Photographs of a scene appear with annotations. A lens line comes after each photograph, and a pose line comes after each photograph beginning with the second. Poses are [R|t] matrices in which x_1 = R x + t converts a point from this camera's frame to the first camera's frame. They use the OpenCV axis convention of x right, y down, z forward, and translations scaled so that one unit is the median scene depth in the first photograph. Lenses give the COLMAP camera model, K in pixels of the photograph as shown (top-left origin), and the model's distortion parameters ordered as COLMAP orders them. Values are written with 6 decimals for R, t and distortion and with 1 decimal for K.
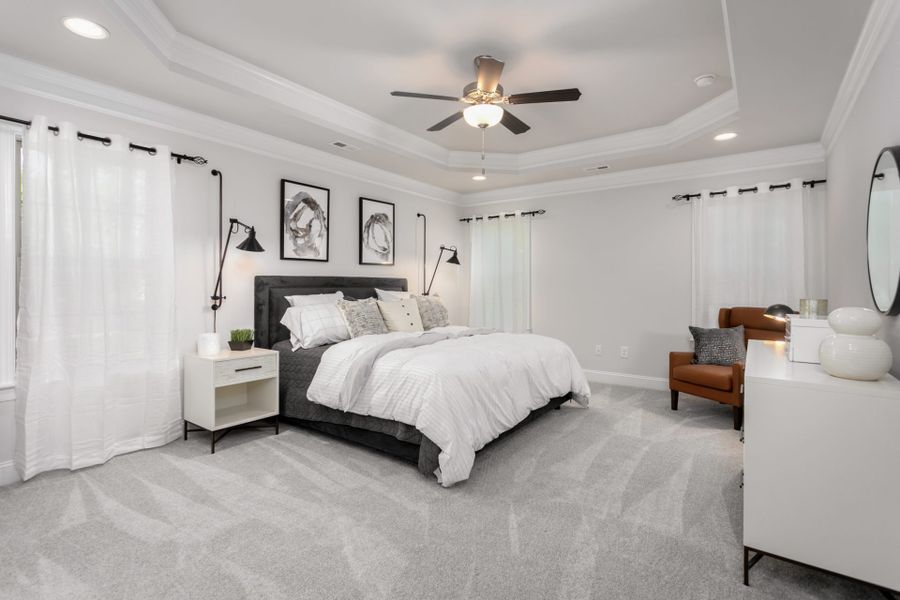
lens RADIAL K [[433.6, 0, 443.0], [0, 433.6, 279.4], [0, 0, 1]] dist [-0.001056, 0.003235]
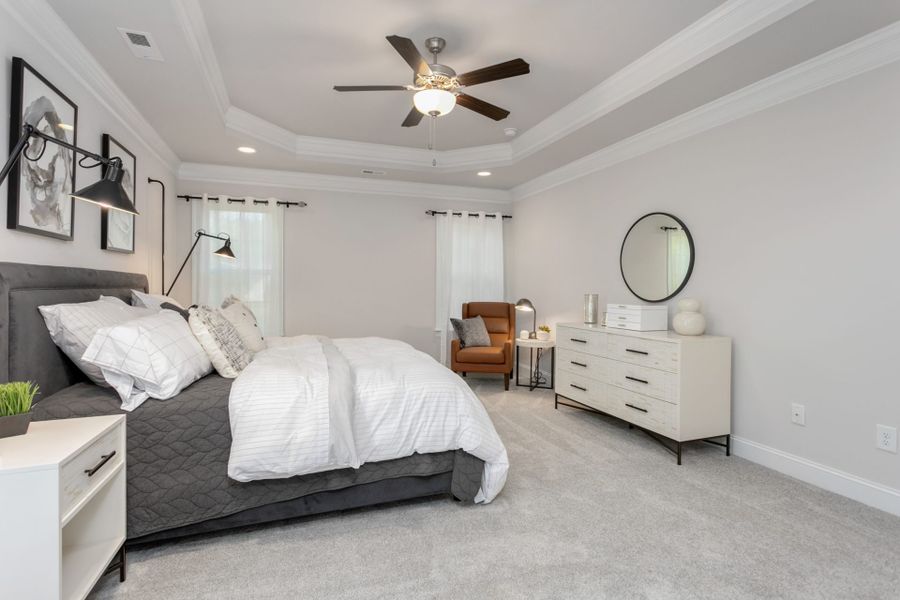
lens RADIAL K [[433.6, 0, 440.3], [0, 433.6, 286.1], [0, 0, 1]] dist [-0.001056, 0.003235]
pose [[0.558877, 0.001920, 0.829248, -0.477221], [-0.012353, 0.999906, 0.006010, 0.007199], [-0.829159, -0.013602, 0.558848, 0.334447]]
